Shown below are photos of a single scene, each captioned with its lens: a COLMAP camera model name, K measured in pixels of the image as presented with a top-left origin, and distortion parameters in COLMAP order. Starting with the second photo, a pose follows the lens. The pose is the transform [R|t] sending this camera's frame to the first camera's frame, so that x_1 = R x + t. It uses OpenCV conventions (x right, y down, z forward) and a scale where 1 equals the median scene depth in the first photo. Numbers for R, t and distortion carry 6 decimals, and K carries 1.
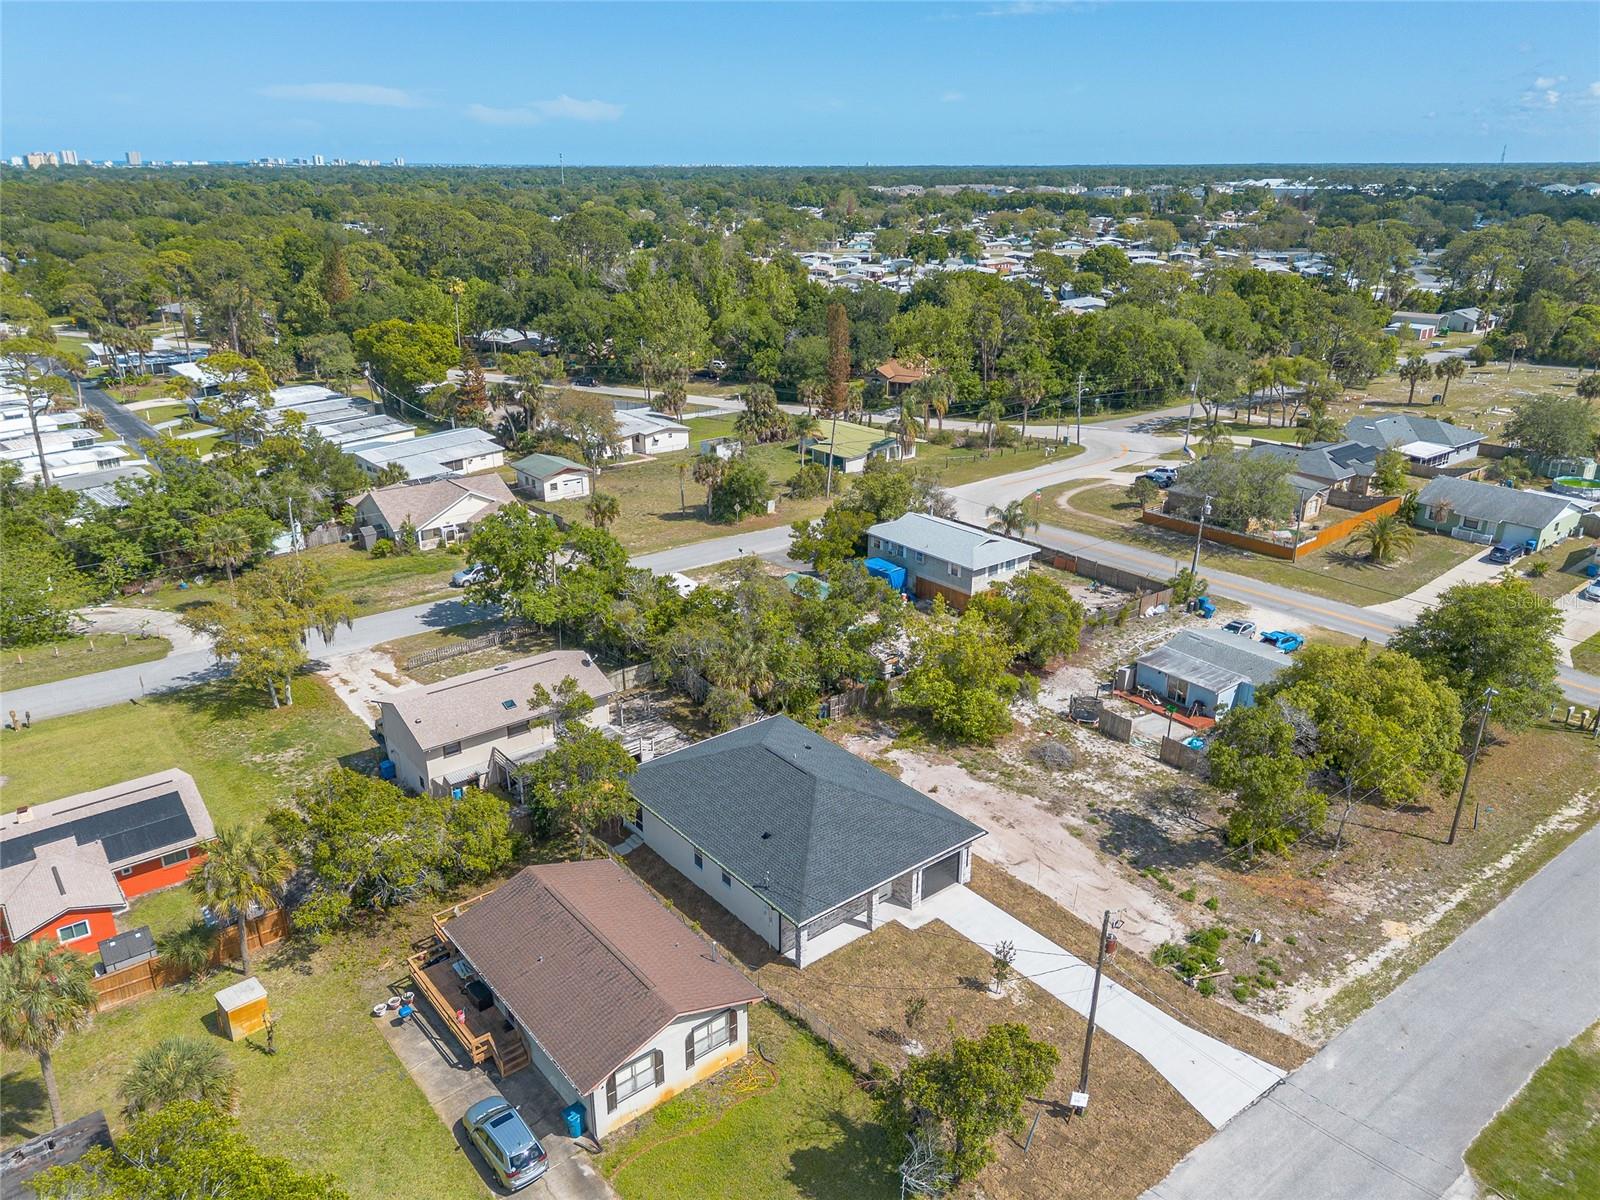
lens RADIAL K [[1138.9, 0, 790.0], [0, 1138.9, 599.8], [0, 0, 1]] dist [0.081782, -0.084241]
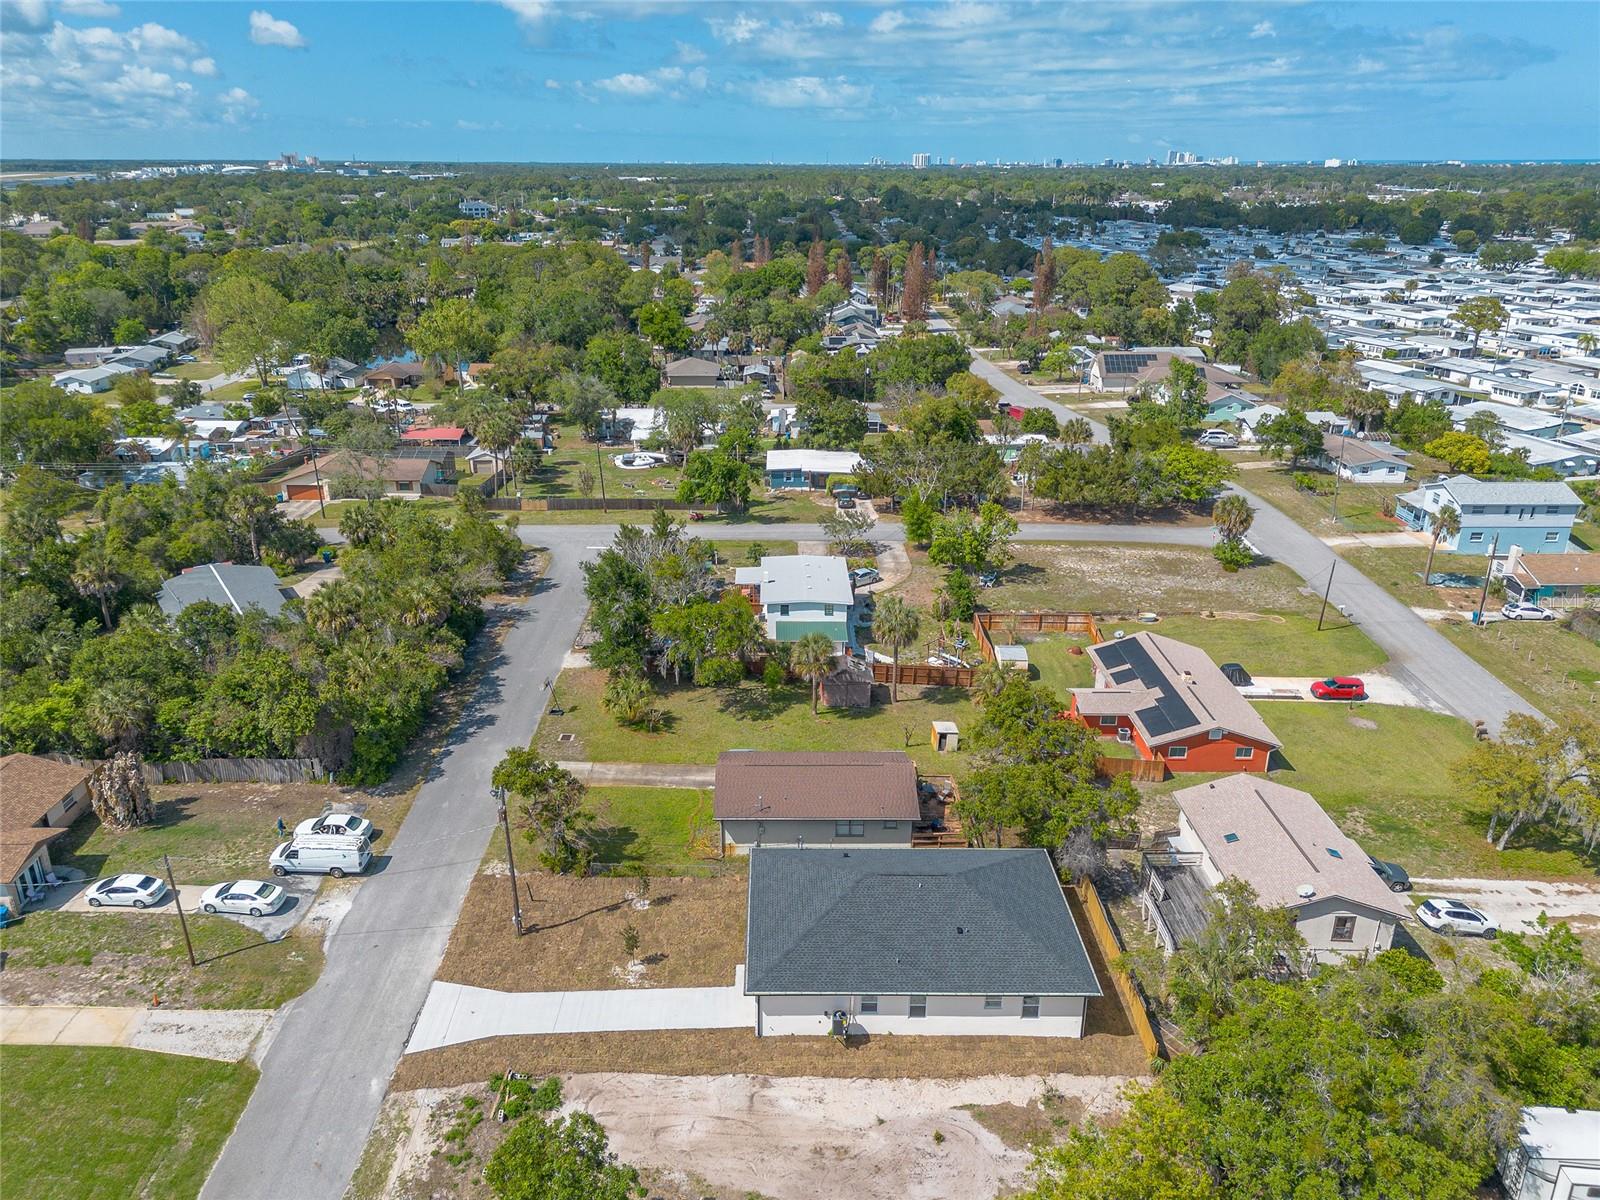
lens RADIAL K [[1132.5, 0, 788.6], [0, 1132.5, 613.3], [0, 0, 1]] dist [0.078785, -0.076055]
pose [[-0.613415, 0.287409, -0.735607, 0.657812], [-0.283149, 0.789474, 0.544571, -0.494646], [0.737257, 0.542335, -0.402895, 1.084152]]
